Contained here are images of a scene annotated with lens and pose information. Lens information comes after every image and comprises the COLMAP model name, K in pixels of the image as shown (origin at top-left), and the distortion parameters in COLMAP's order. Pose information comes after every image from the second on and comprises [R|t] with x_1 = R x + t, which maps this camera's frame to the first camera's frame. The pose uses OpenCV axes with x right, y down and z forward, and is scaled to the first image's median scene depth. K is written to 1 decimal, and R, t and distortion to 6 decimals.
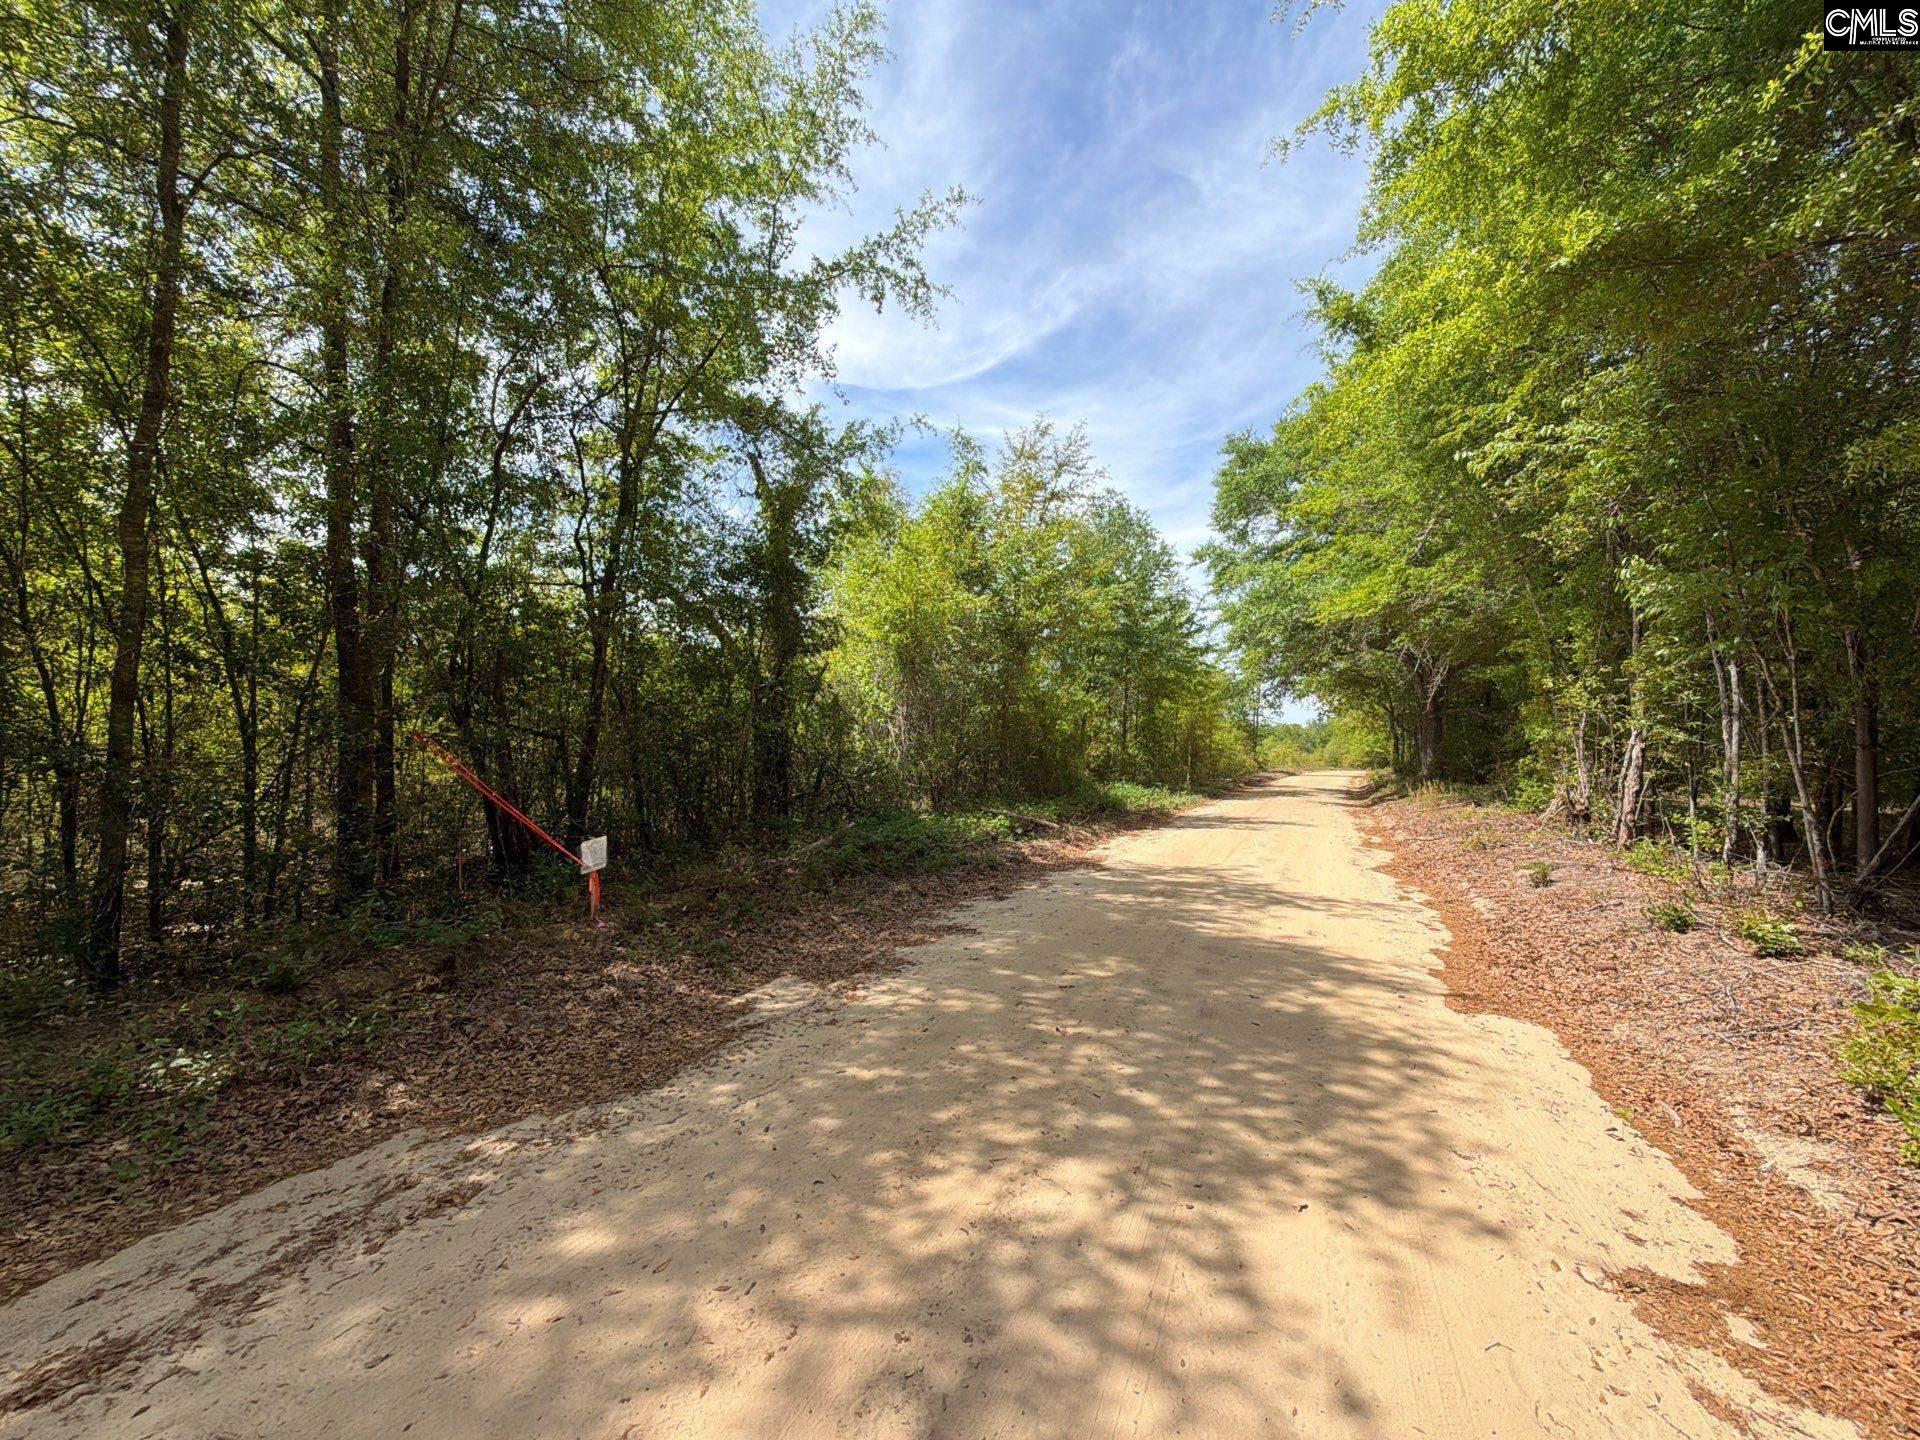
lens RADIAL K [[787.8, 0, 970.4], [0, 787.8, 667.7], [0, 0, 1]] dist [0.000063, -0.000849]
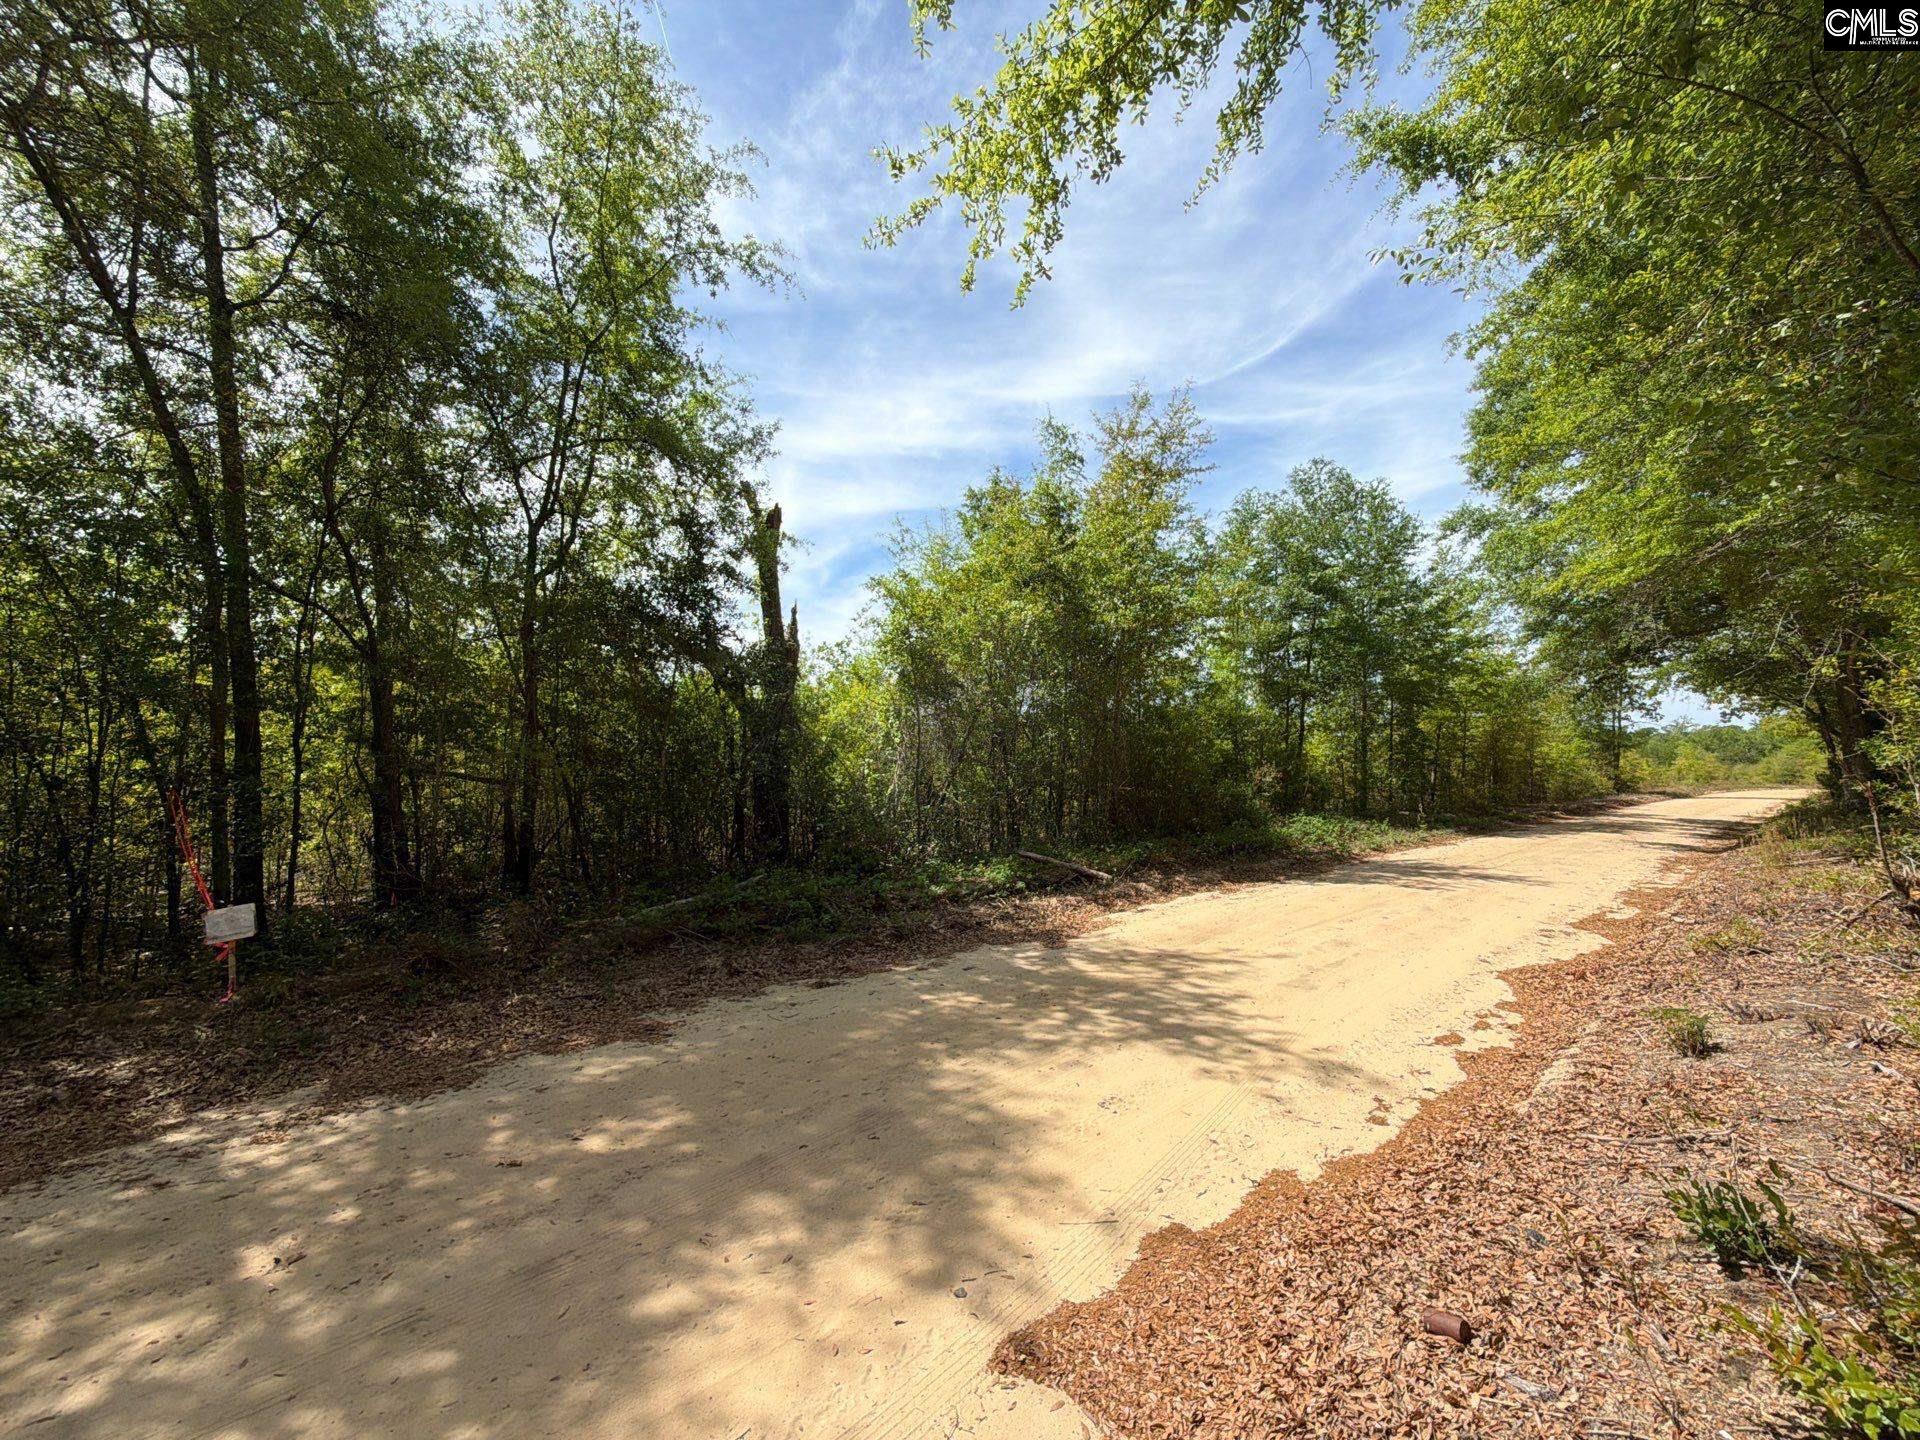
lens RADIAL K [[787.8, 0, 973.9], [0, 787.8, 692.6], [0, 0, 1]] dist [0.000063, -0.000849]
pose [[0.923362, -0.045773, -0.381191, 0.143307], [0.050662, 0.998712, 0.002793, -0.000605], [0.380572, -0.021891, 0.924492, 0.087045]]
